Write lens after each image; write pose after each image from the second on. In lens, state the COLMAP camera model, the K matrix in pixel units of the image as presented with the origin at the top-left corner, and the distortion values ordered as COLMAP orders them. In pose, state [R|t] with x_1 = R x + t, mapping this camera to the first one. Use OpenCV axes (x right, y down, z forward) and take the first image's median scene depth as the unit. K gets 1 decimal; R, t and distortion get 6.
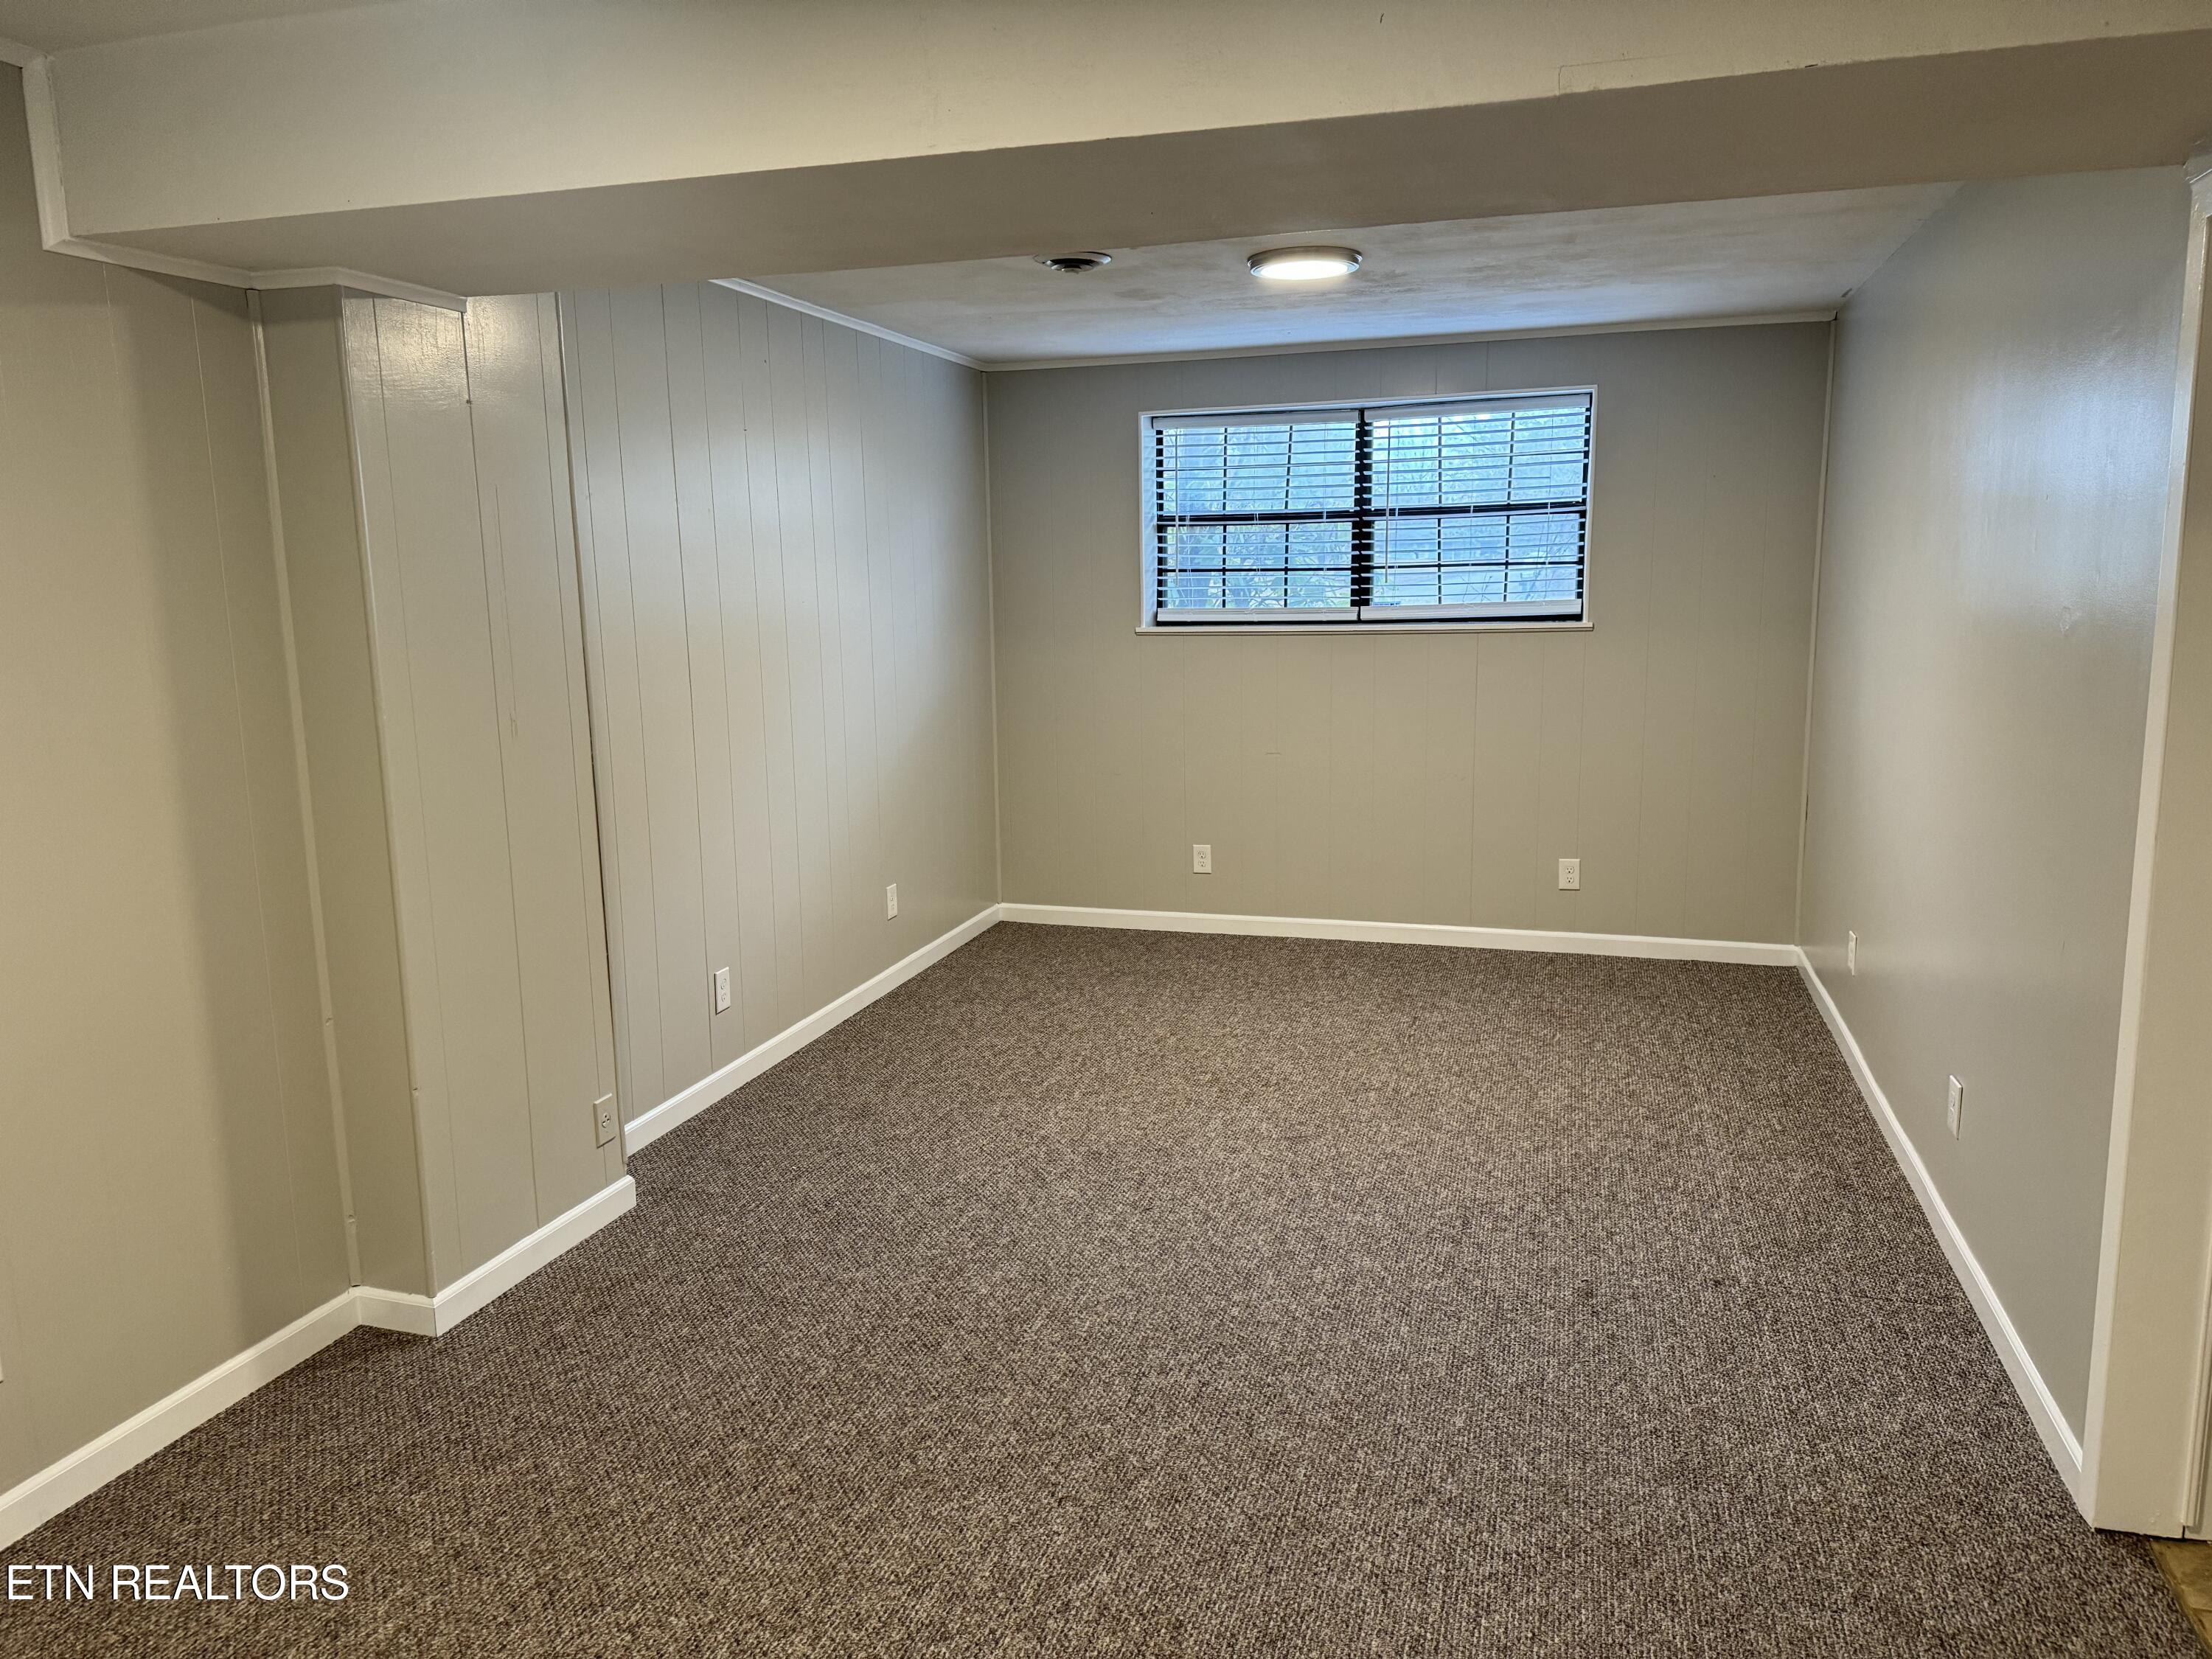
lens RADIAL K [[1535.3, 0, 1105.1], [0, 1535.3, 829.5], [0, 0, 1]] dist [0.056759, -0.056135]
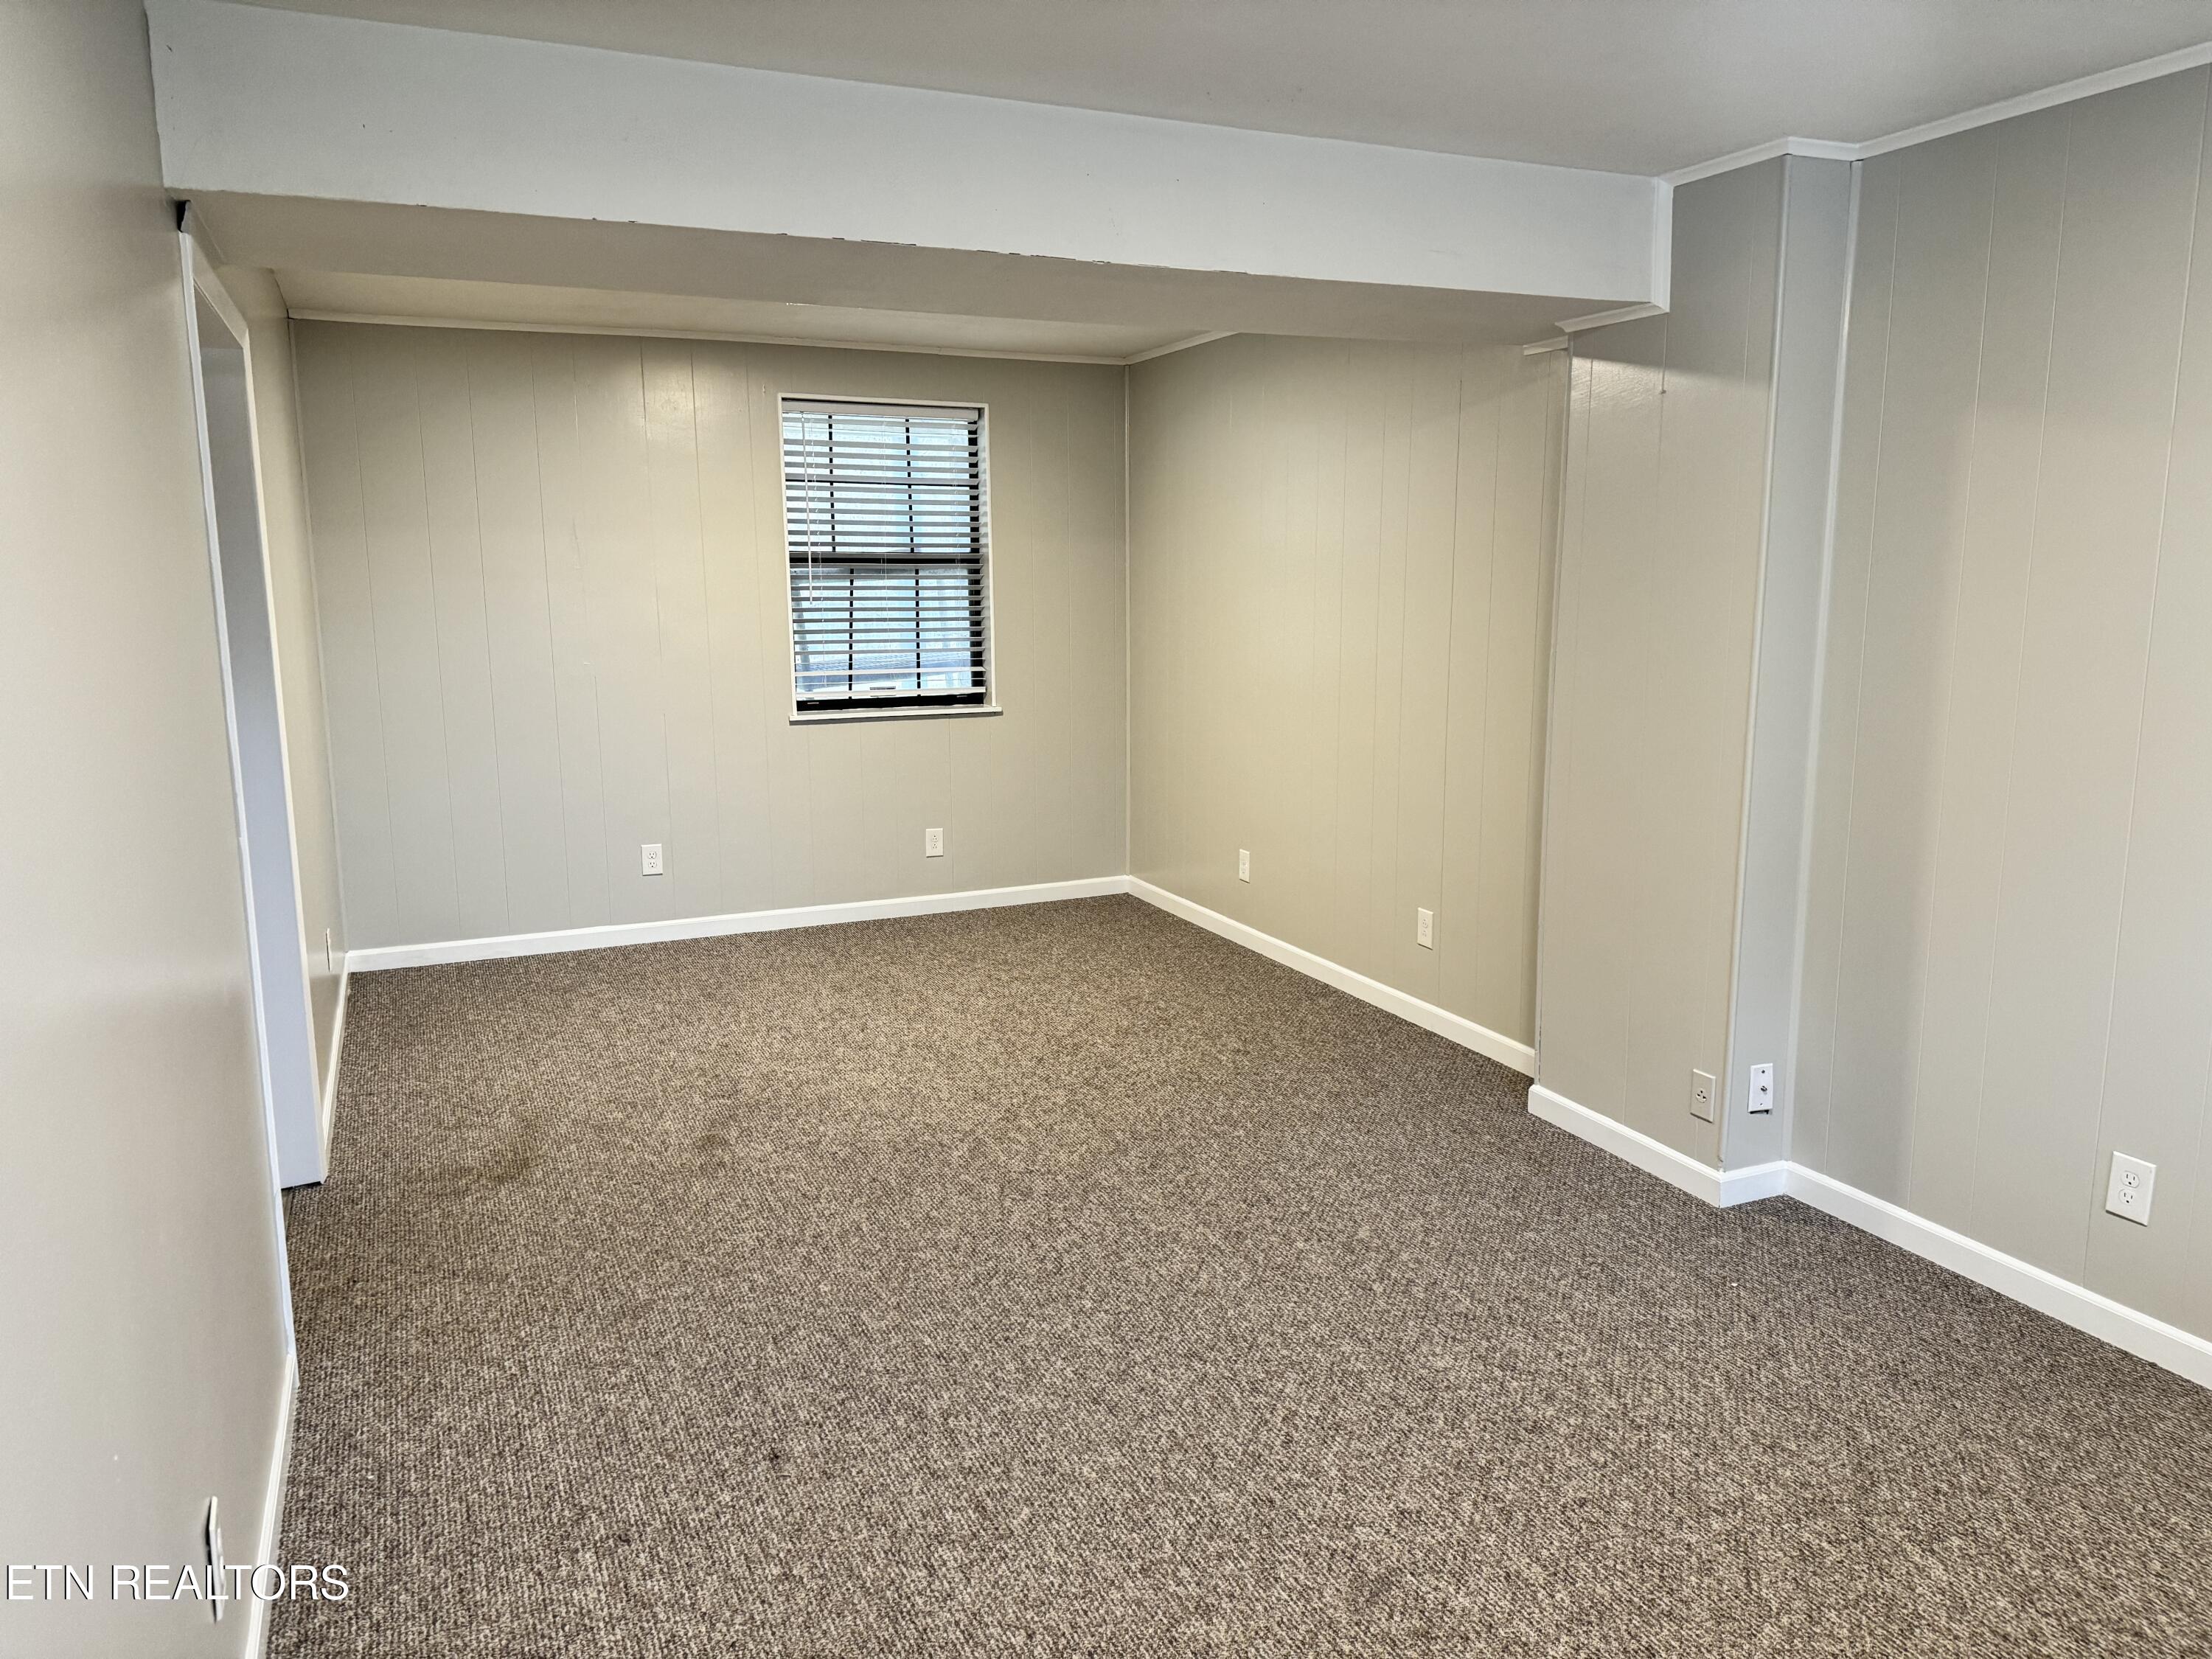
lens RADIAL K [[1535.3, 0, 1107.1], [0, 1535.3, 824.6], [0, 0, 1]] dist [0.056759, -0.056135]
pose [[-0.752205, 0.131737, -0.645626, 0.698813], [-0.098755, 0.946206, 0.308127, -0.293971], [0.651487, 0.295533, -0.698731, 1.673302]]
